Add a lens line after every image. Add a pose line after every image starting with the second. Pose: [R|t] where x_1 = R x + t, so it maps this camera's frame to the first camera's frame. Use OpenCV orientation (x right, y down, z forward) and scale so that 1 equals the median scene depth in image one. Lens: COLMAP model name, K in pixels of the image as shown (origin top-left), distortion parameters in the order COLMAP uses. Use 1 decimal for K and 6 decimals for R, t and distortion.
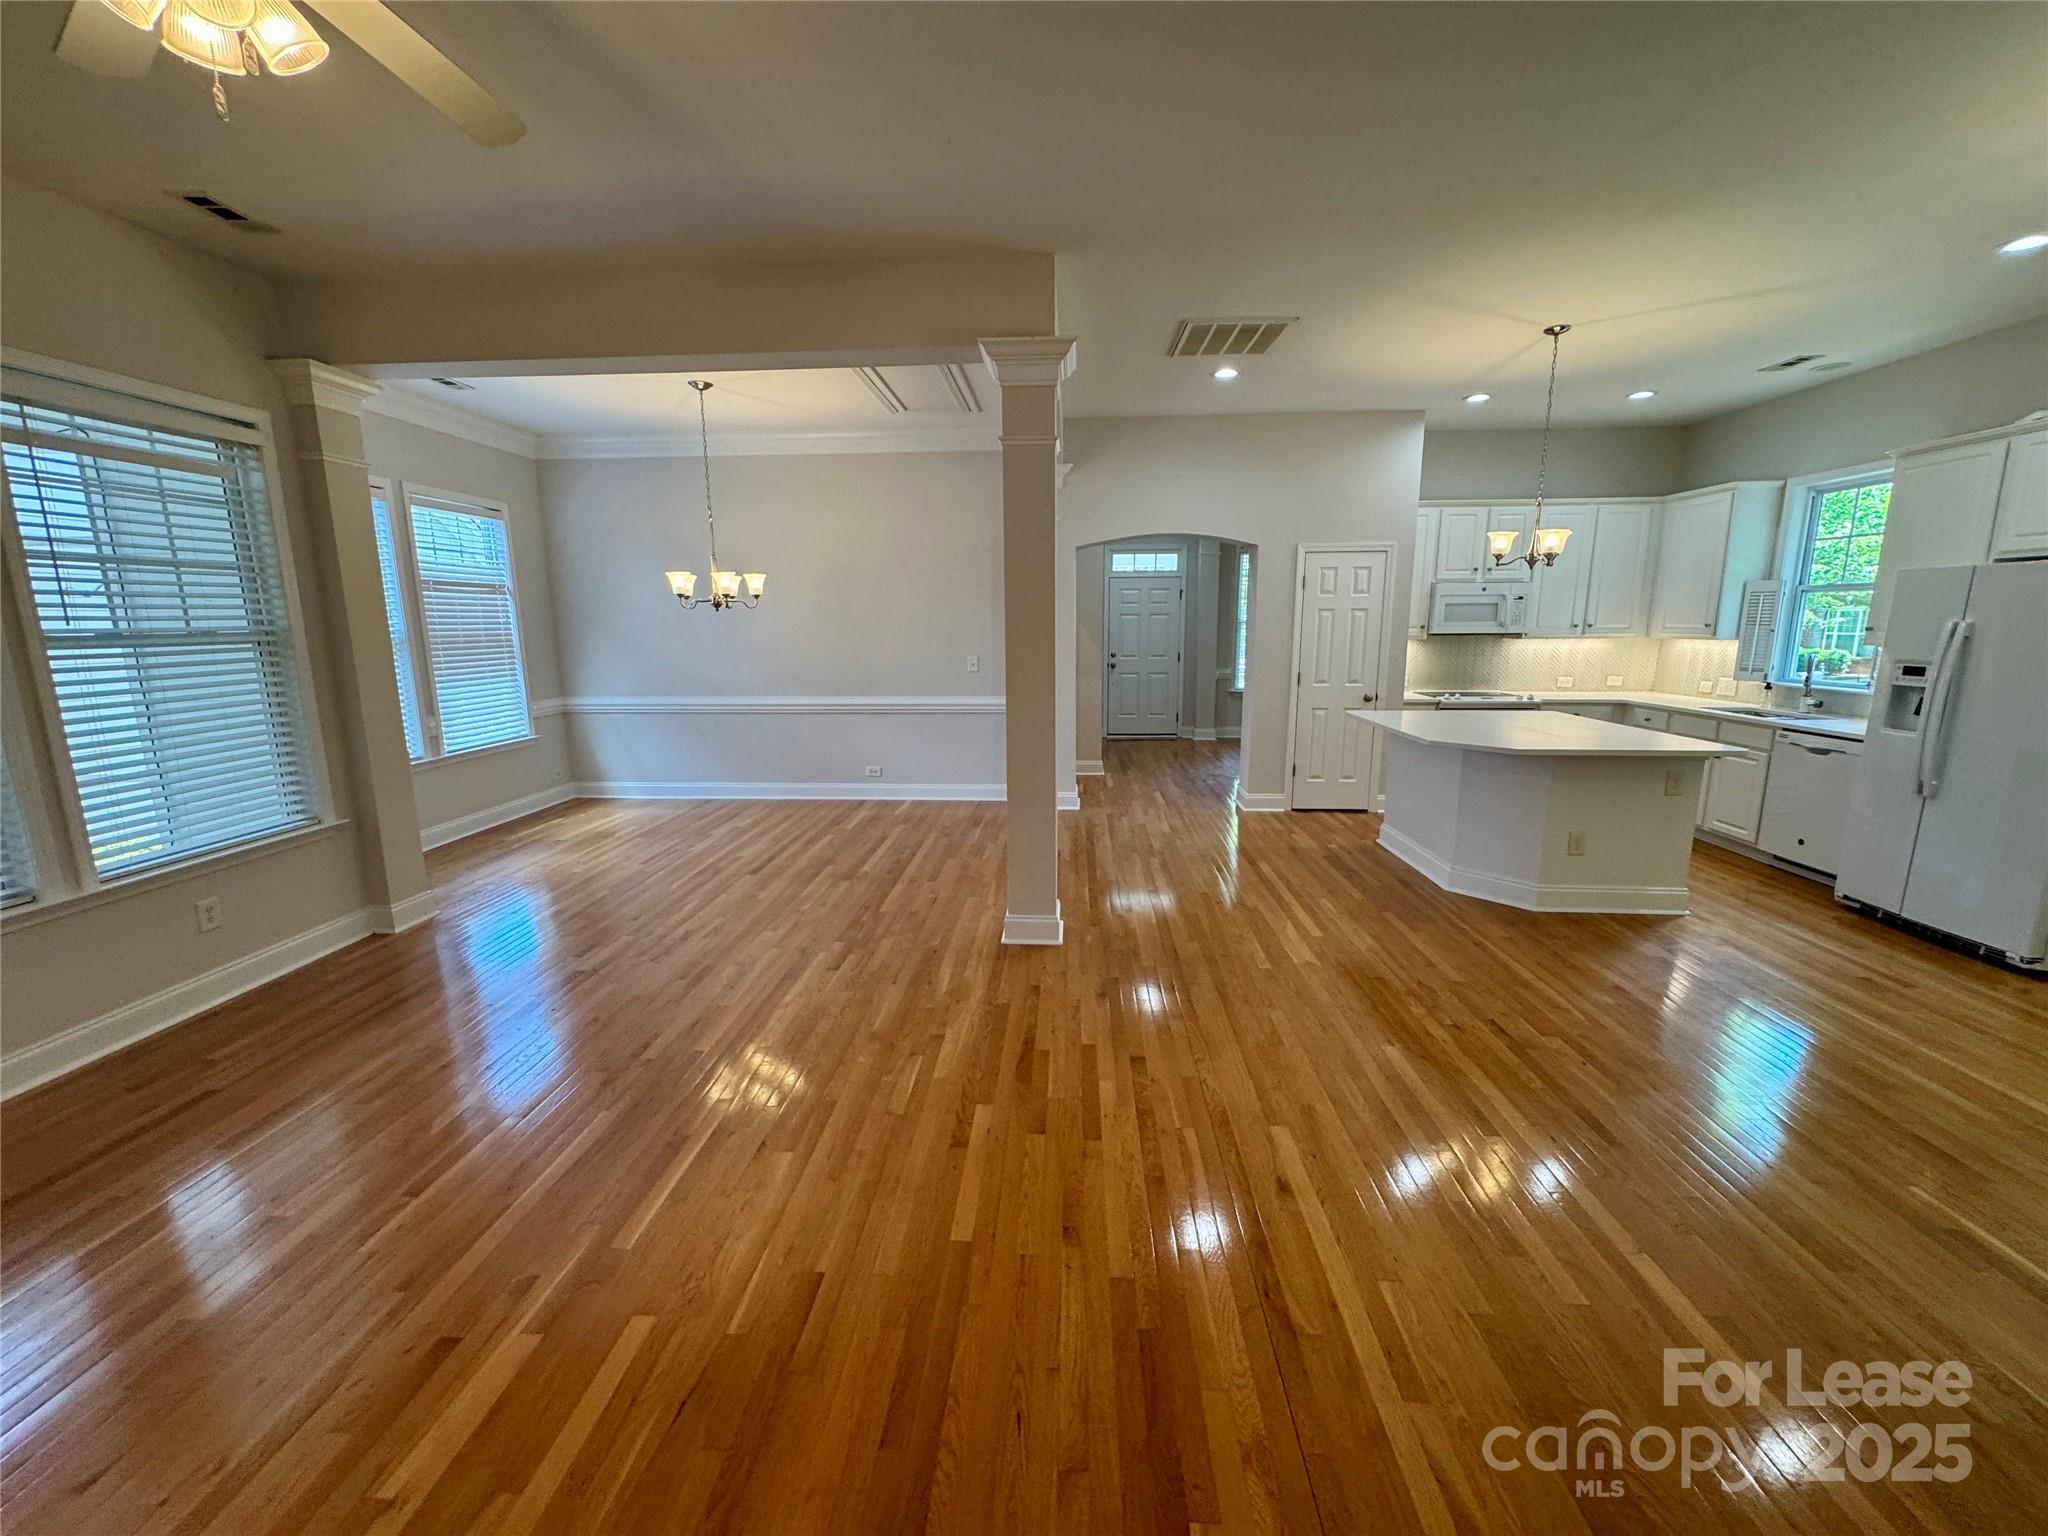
lens RADIAL K [[813.1, 0, 1022.7], [0, 813.1, 766.7], [0, 0, 1]] dist [-0.001606, 0.000866]
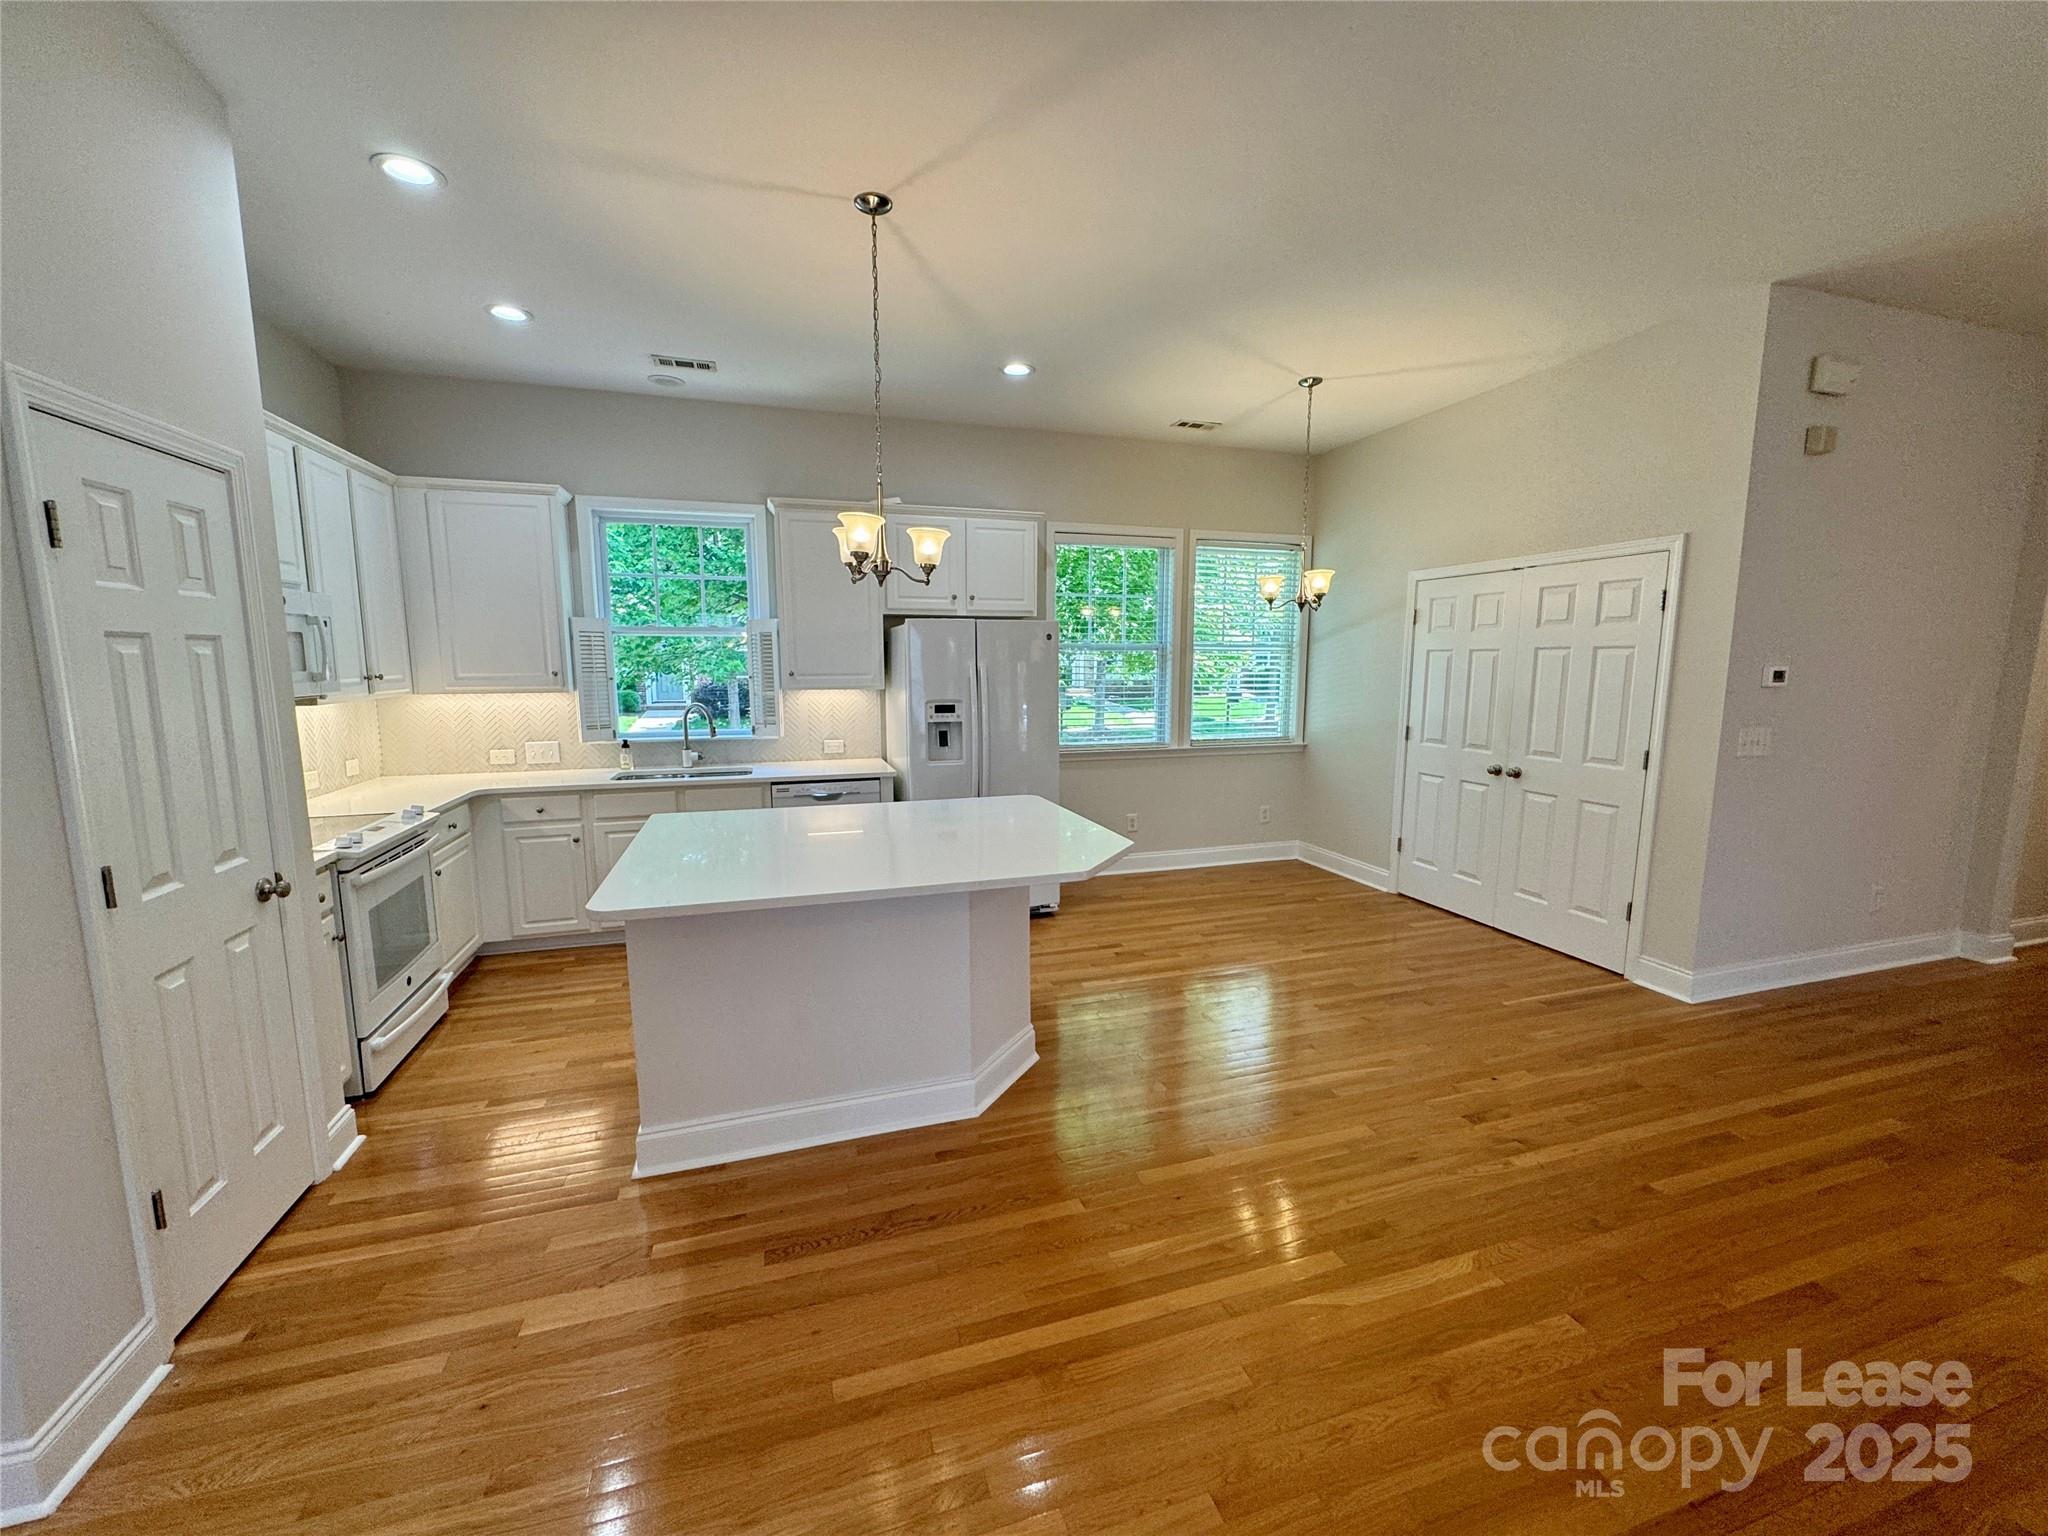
lens RADIAL K [[813.1, 0, 1021.6], [0, 813.1, 770.0], [0, 0, 1]] dist [-0.001606, 0.000866]
pose [[-0.357664, -0.120334, 0.926065, -0.013686], [0.170364, 0.966614, 0.191401, -0.223537], [-0.918179, 0.226226, -0.325222, 1.229227]]
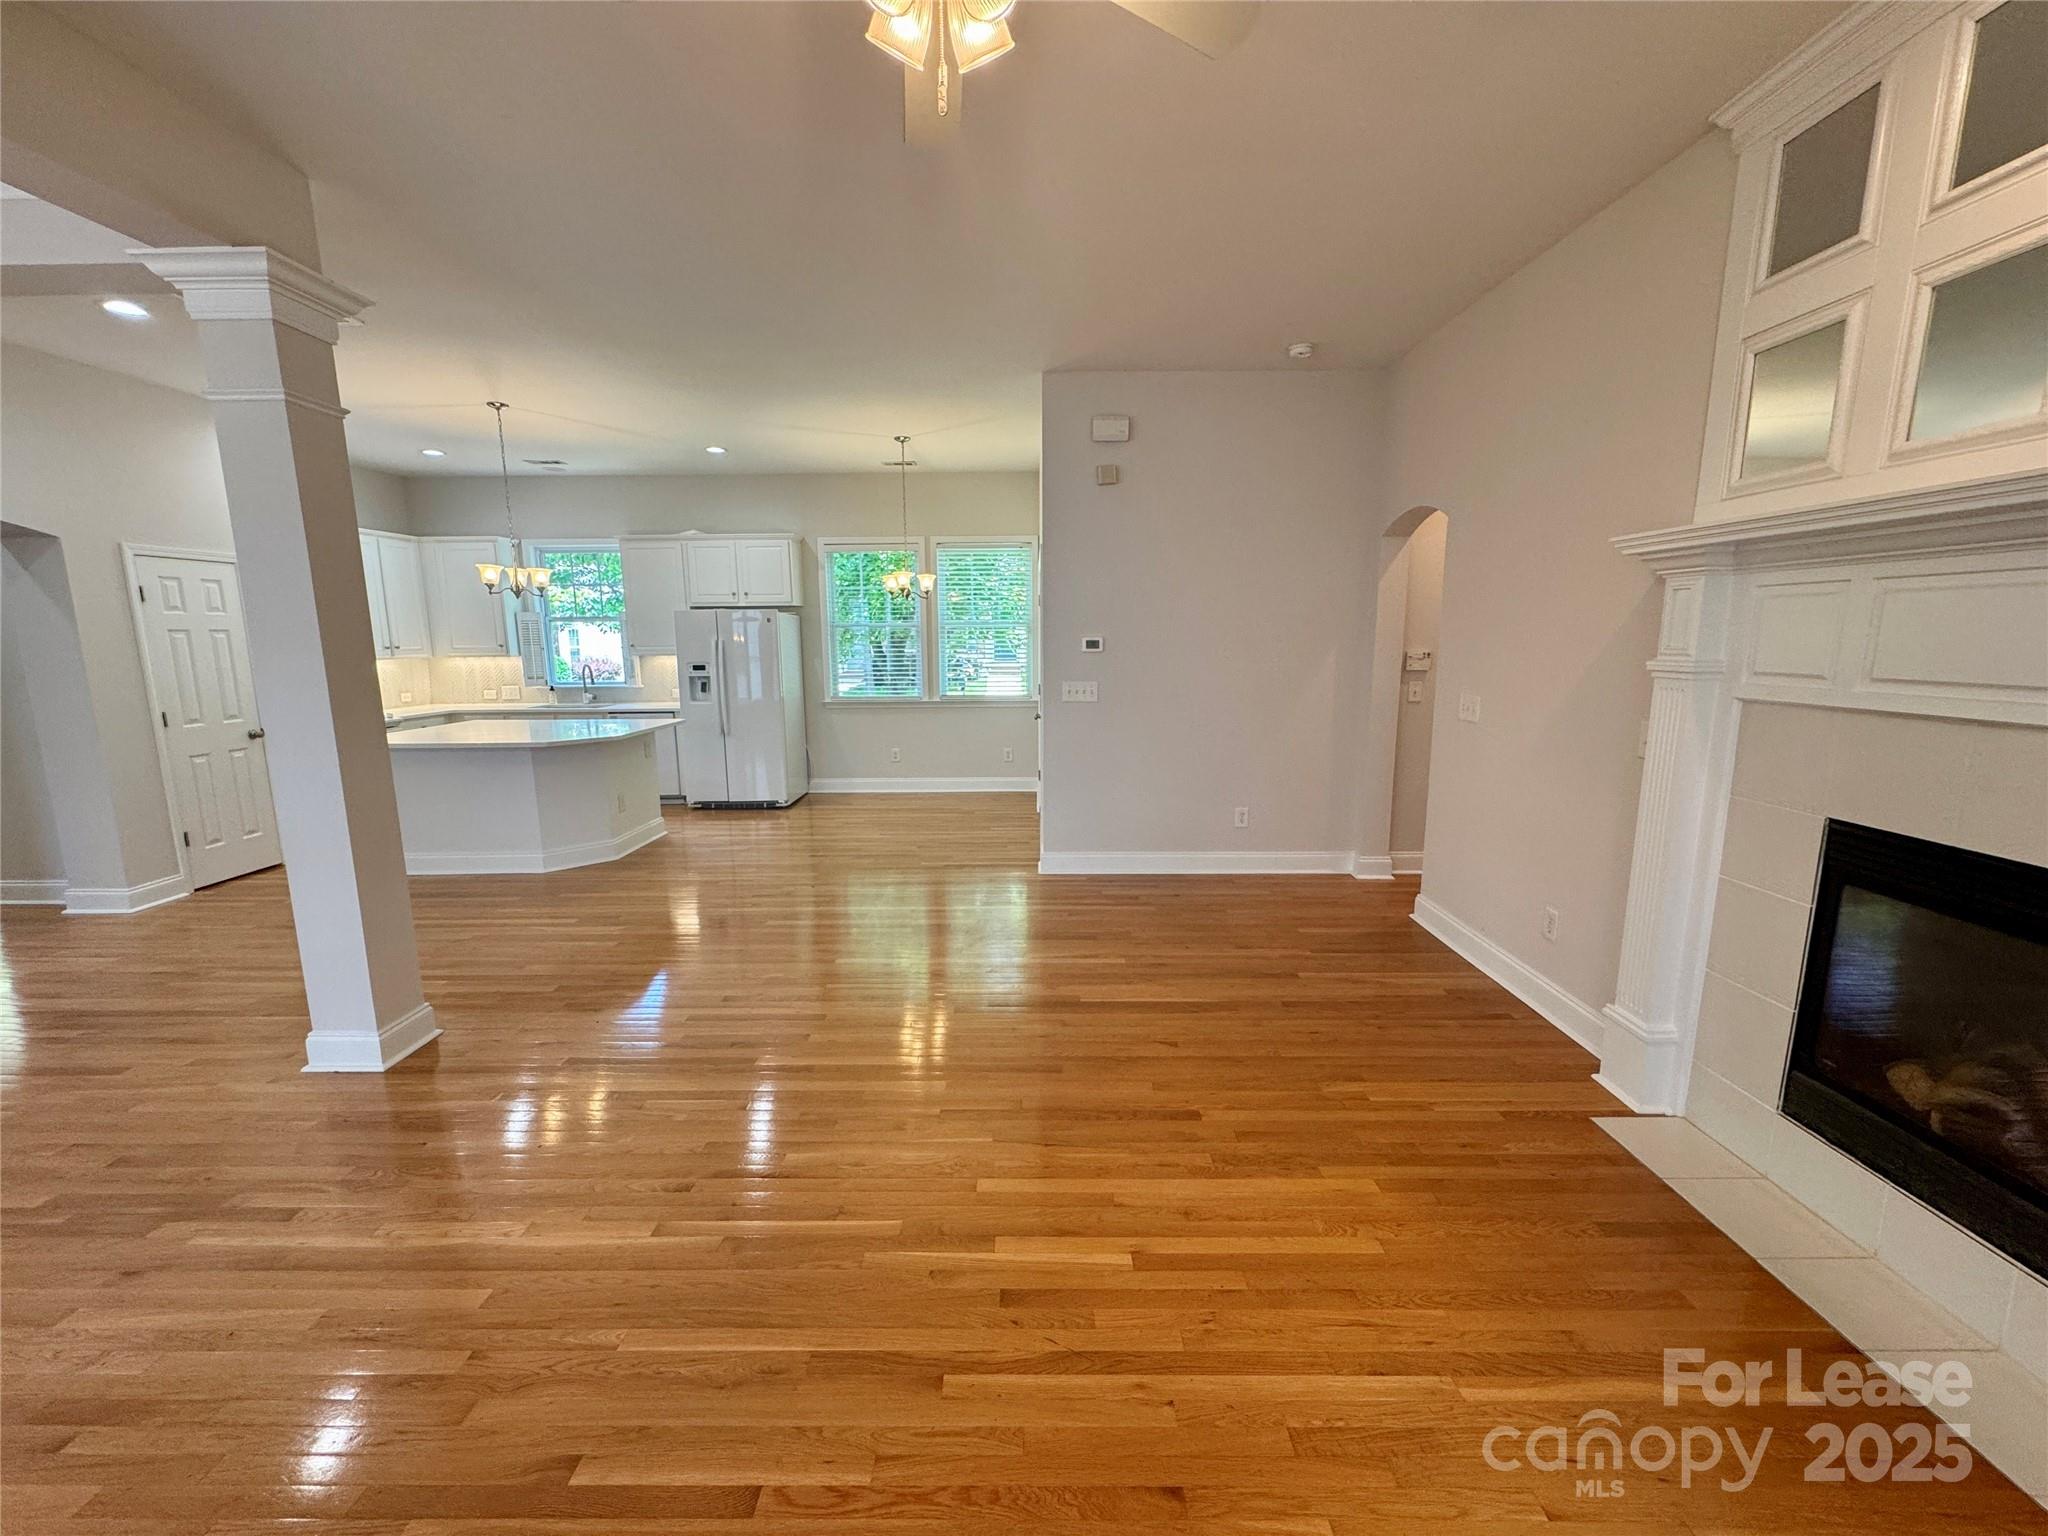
lens RADIAL K [[813.1, 0, 1020.0], [0, 813.1, 767.7], [0, 0, 1]] dist [-0.001606, 0.000866]
pose [[-0.051900, -0.156128, 0.986372, -0.701650], [0.187844, 0.968547, 0.163190, -0.060127], [-0.980827, 0.193754, -0.020940, 0.367905]]
